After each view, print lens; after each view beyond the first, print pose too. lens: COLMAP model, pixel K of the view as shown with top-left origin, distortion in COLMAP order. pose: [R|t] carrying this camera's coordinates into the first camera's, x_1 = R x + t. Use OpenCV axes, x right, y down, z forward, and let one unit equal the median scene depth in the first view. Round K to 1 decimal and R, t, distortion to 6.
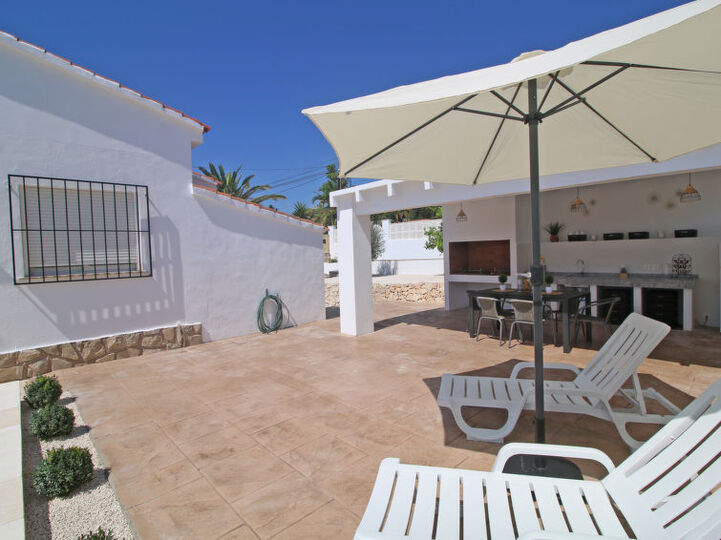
lens RADIAL K [[365.4, 0, 360.5], [0, 365.4, 270.0], [0, 0, 1]] dist [-0.002306, -0.000611]
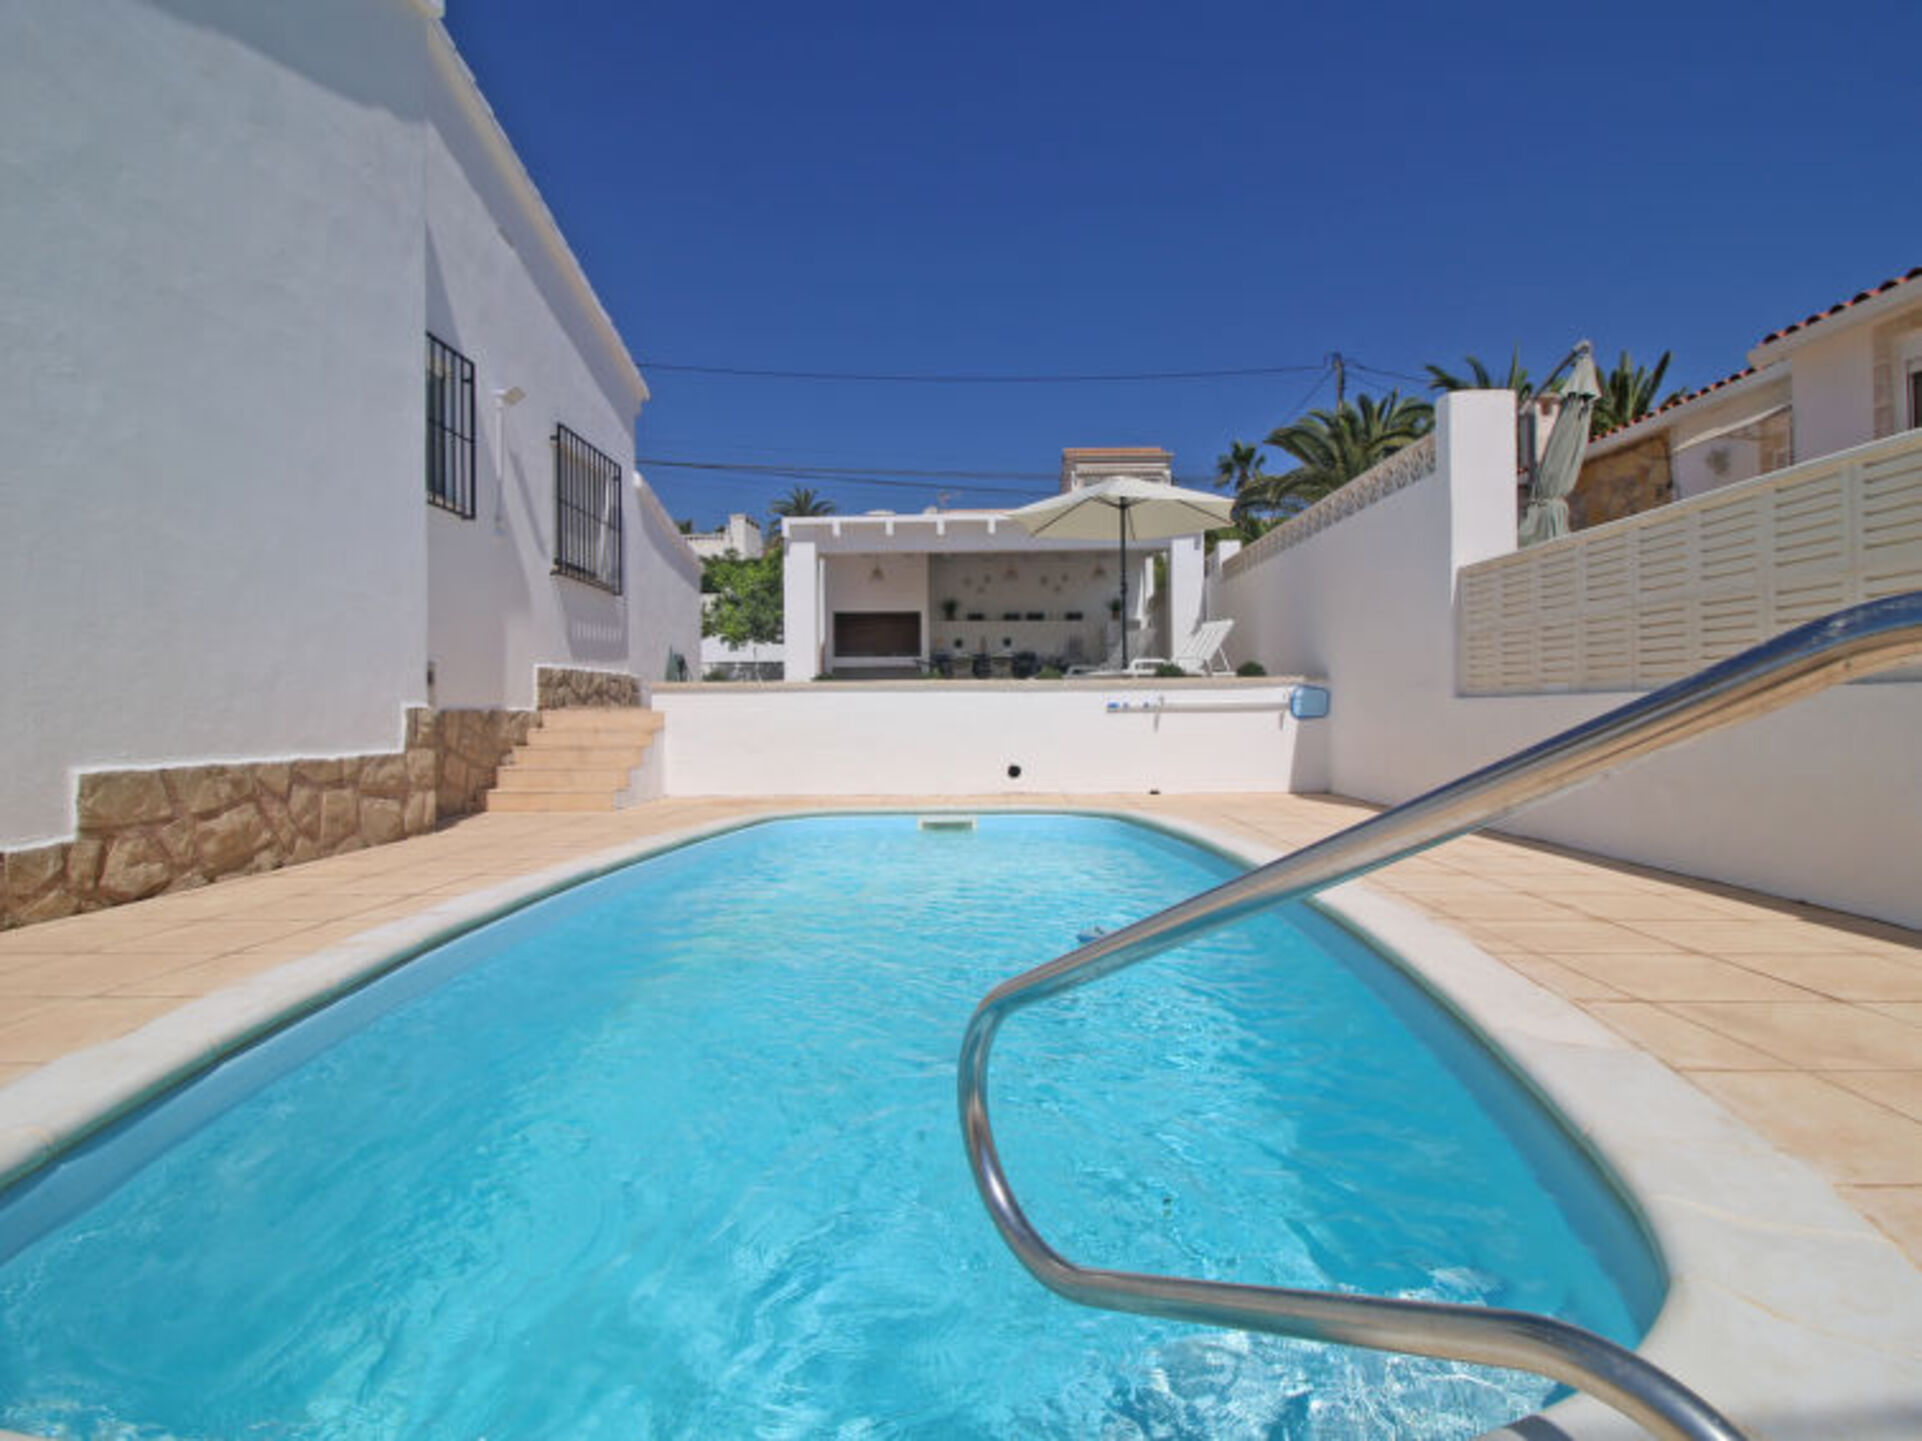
lens RADIAL K [[974.1, 0, 961.0], [0, 974.1, 720.5], [0, 0, 1]] dist [-0.002306, -0.000611]
pose [[0.693682, 0.021429, 0.719962, -1.339444], [0.019121, 0.998657, -0.048148, 0.329897], [-0.720027, 0.047166, 0.692341, -0.688790]]
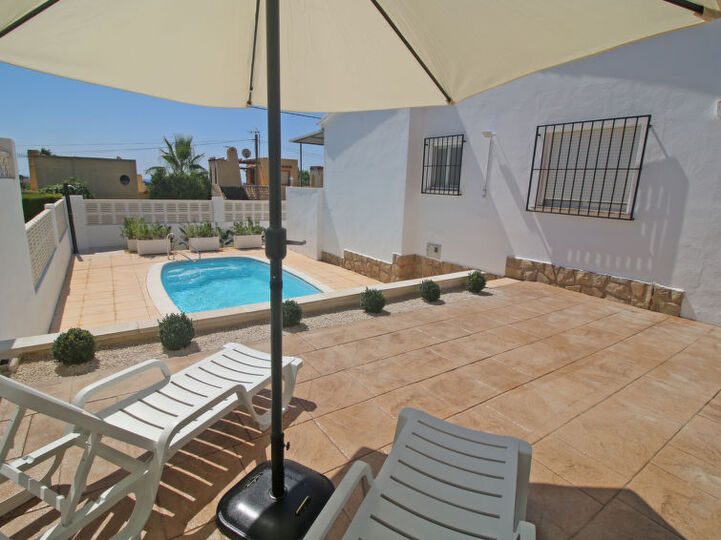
lens RADIAL K [[375.8, 0, 360.5], [0, 375.8, 270.0], [0, 0, 1]] dist [-0.036817, -0.000134]
pose [[-0.153952, 0.245812, -0.957014, 0.397171], [-0.076571, 0.962680, 0.259586, -0.044714], [0.985107, 0.113243, -0.129384, 0.439960]]
